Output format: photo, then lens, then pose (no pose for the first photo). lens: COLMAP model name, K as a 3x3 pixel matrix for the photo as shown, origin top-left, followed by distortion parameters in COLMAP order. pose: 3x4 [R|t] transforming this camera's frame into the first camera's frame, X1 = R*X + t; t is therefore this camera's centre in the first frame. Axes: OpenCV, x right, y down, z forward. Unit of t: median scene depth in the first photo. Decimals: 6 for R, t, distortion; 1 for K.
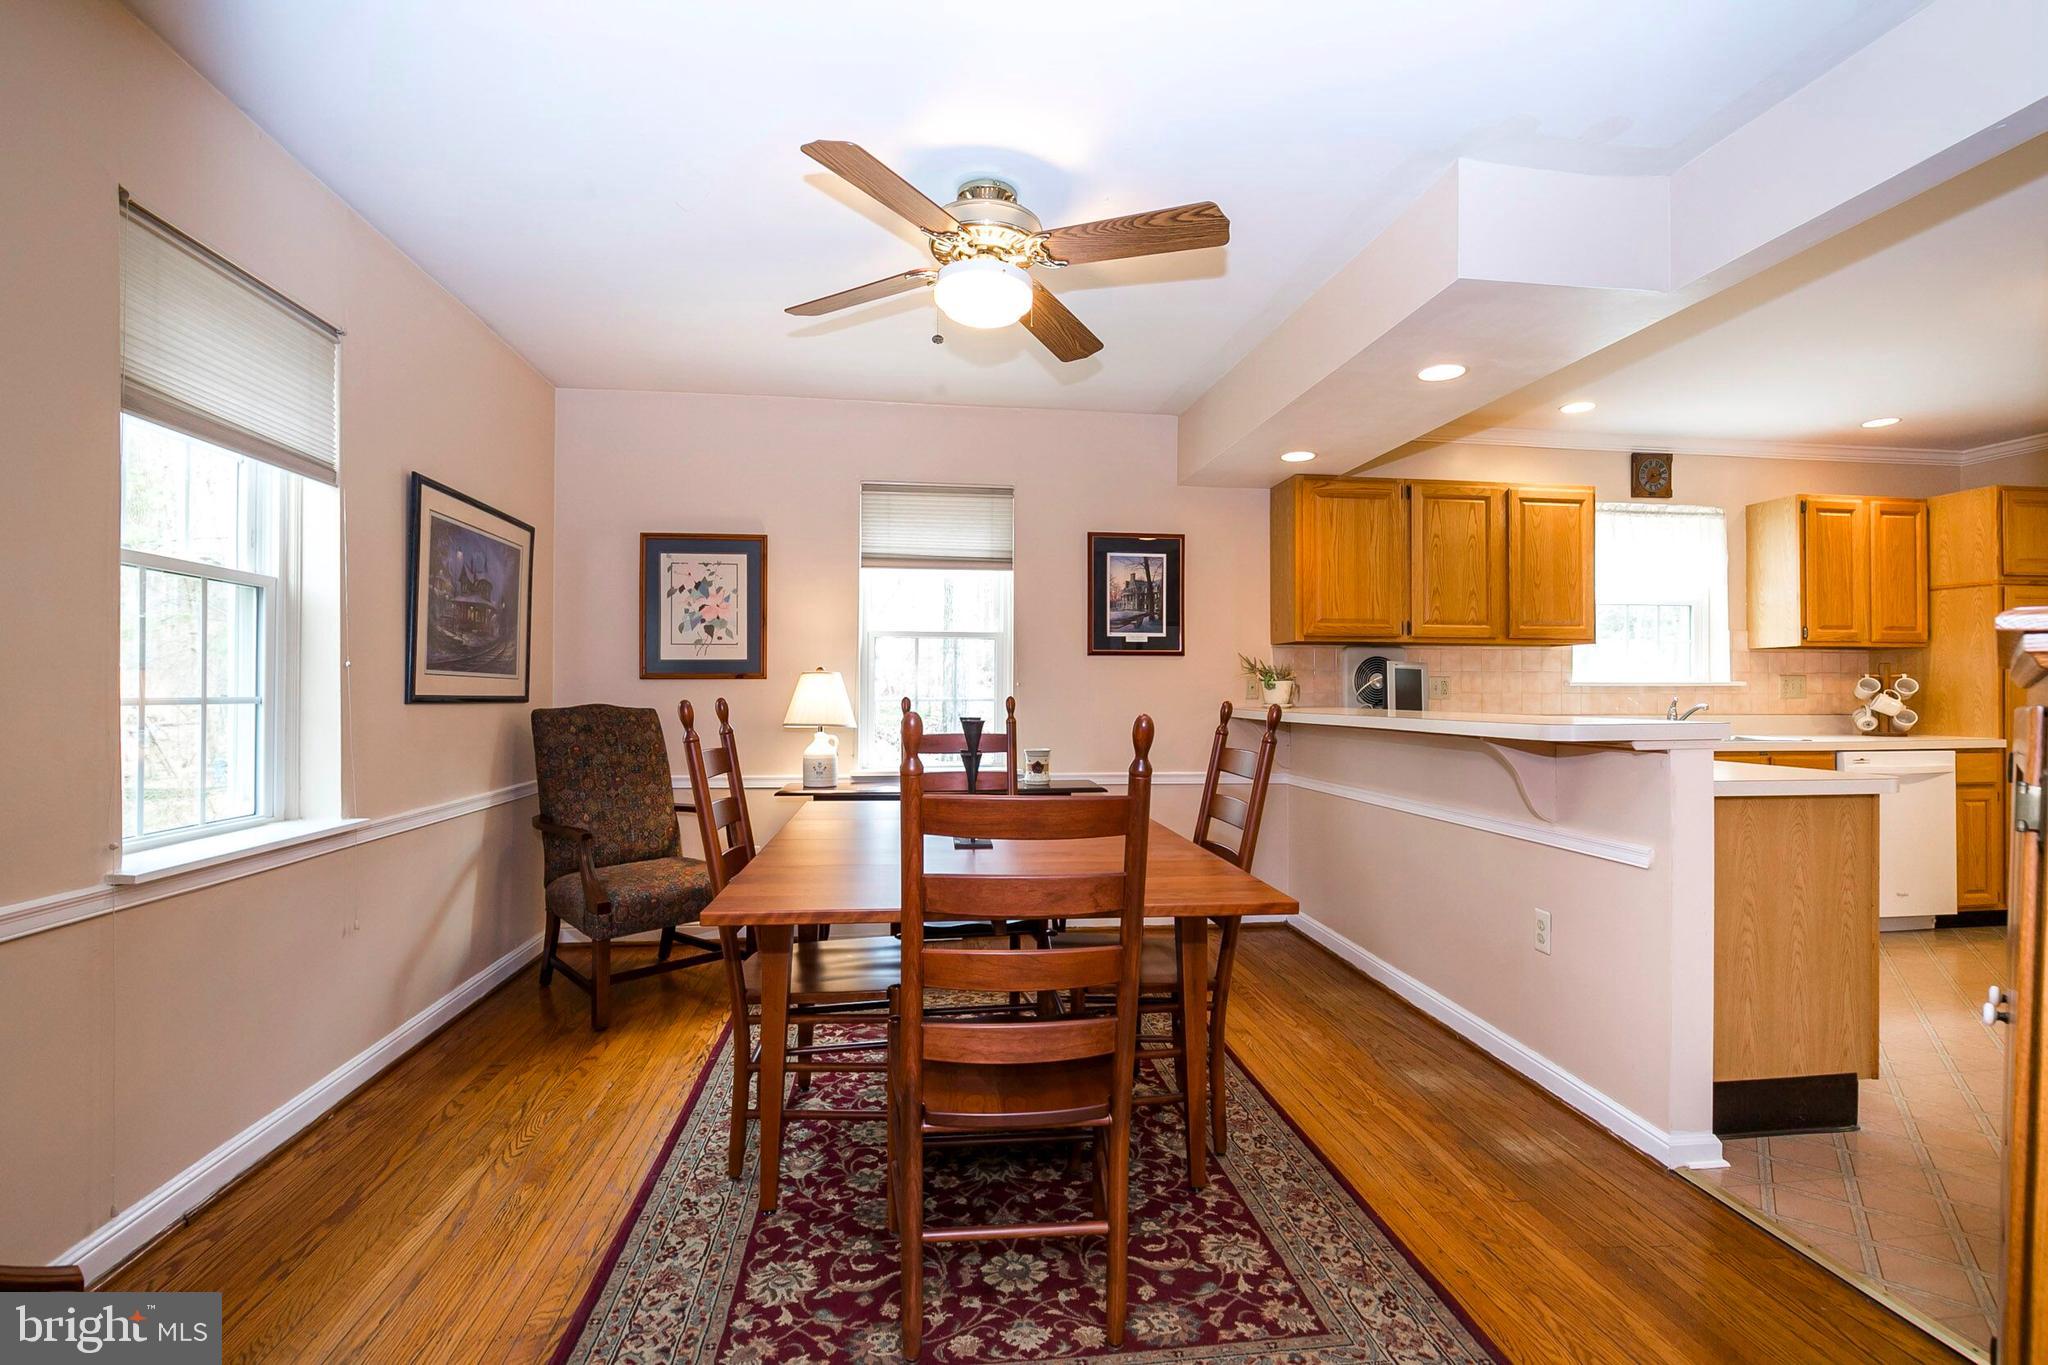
lens RADIAL K [[929.7, 0, 1020.8], [0, 929.7, 684.9], [0, 0, 1]] dist [-0.015976, 0.001397]
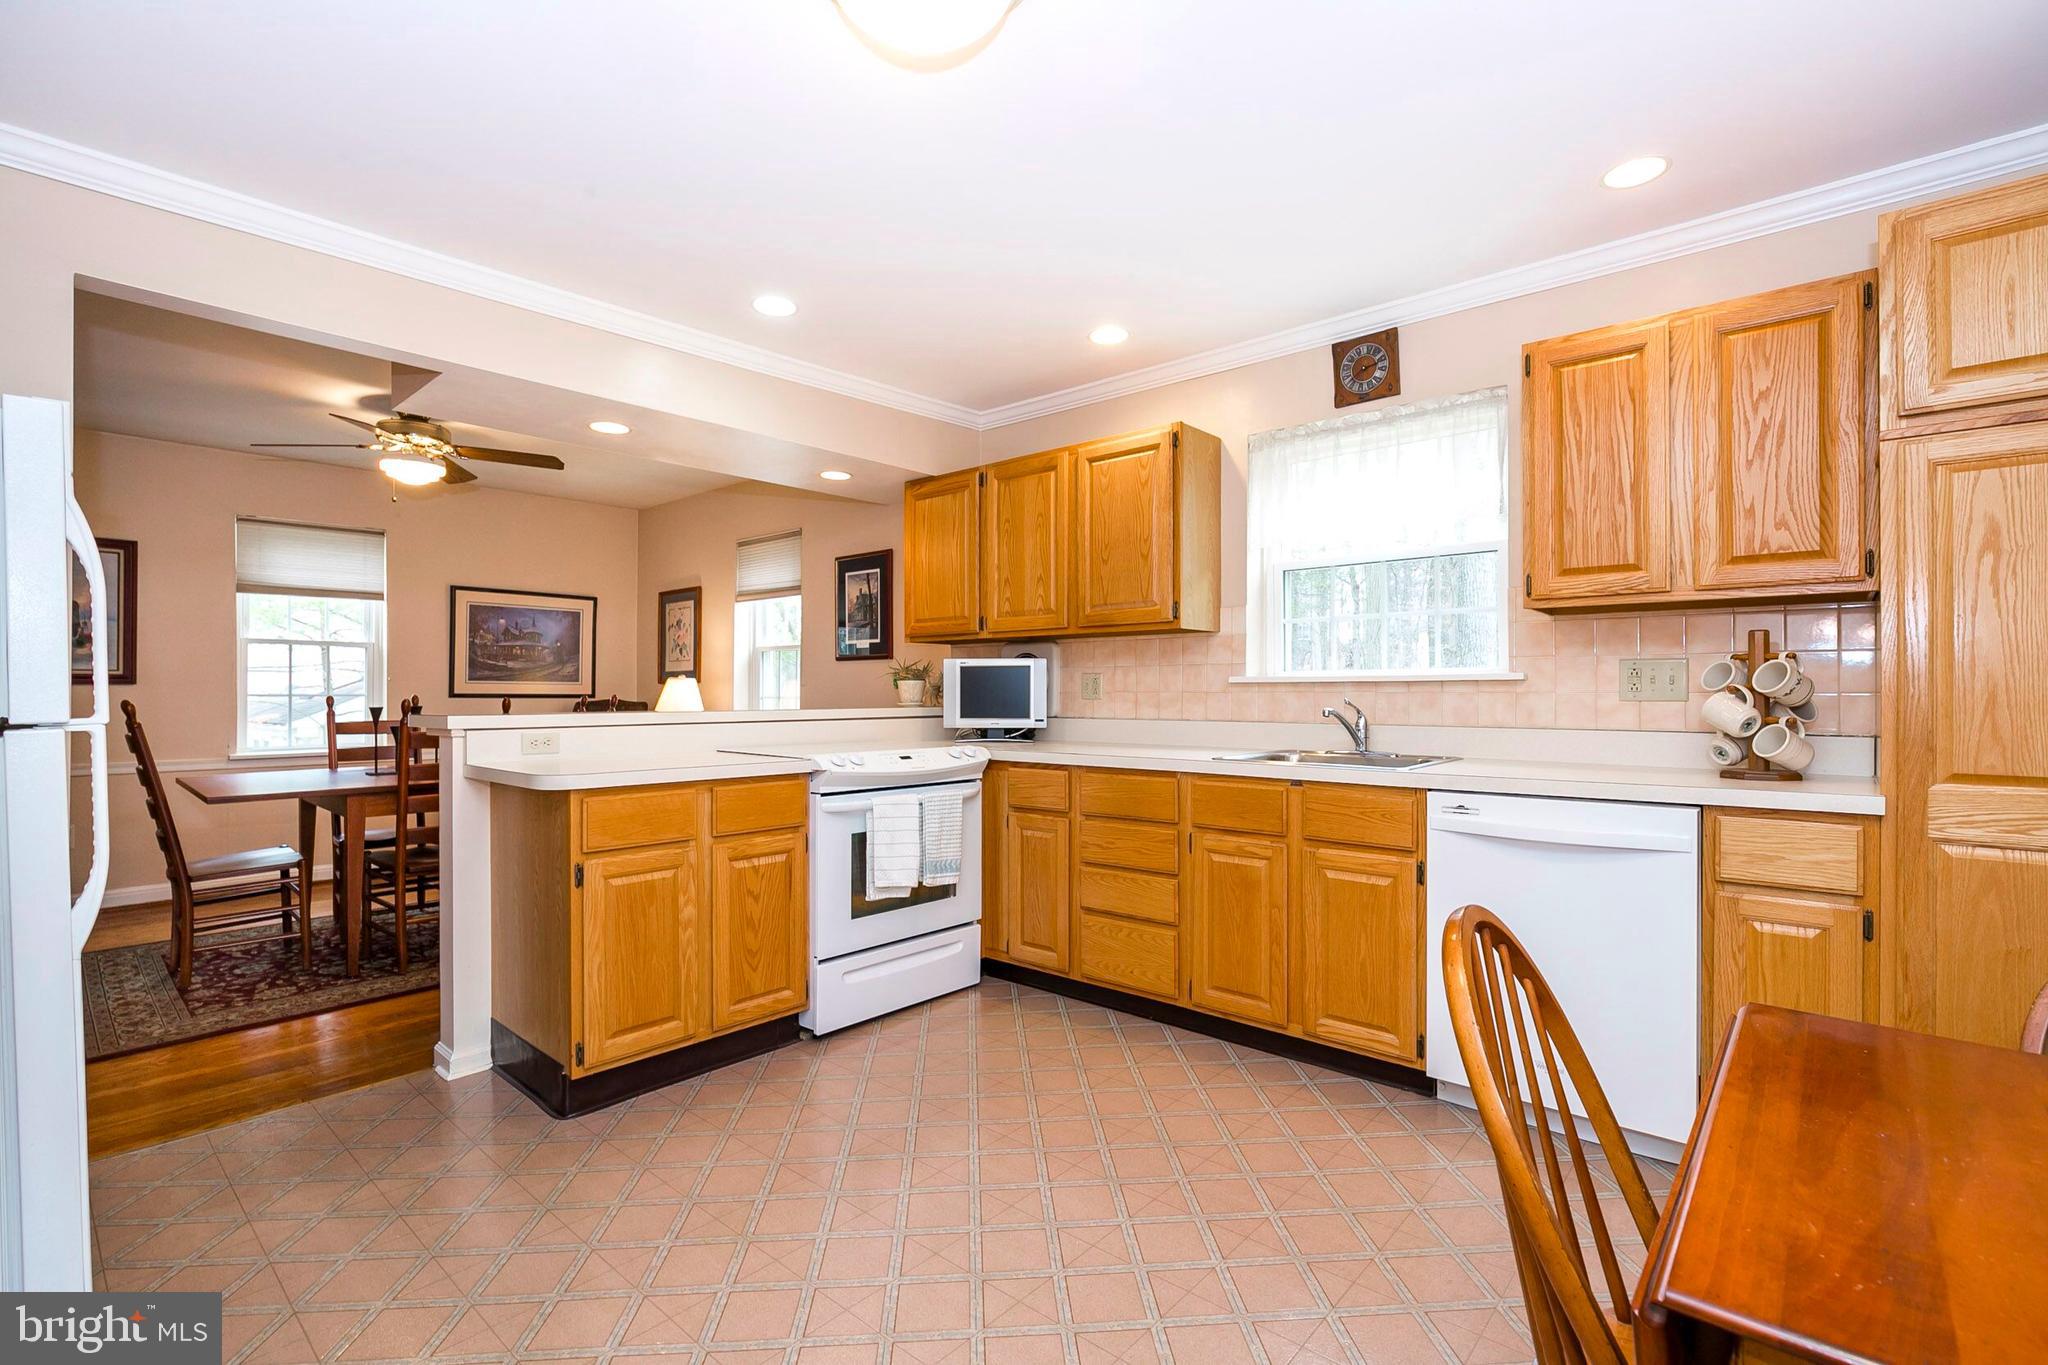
lens RADIAL K [[929.7, 0, 1024.8], [0, 929.7, 681.1], [0, 0, 1]] dist [-0.015976, 0.001397]
pose [[0.650239, -0.009201, -0.759674, 1.155940], [0.006839, 0.999957, -0.006258, 0.003522], [0.759699, -0.001126, 0.650274, 0.415387]]
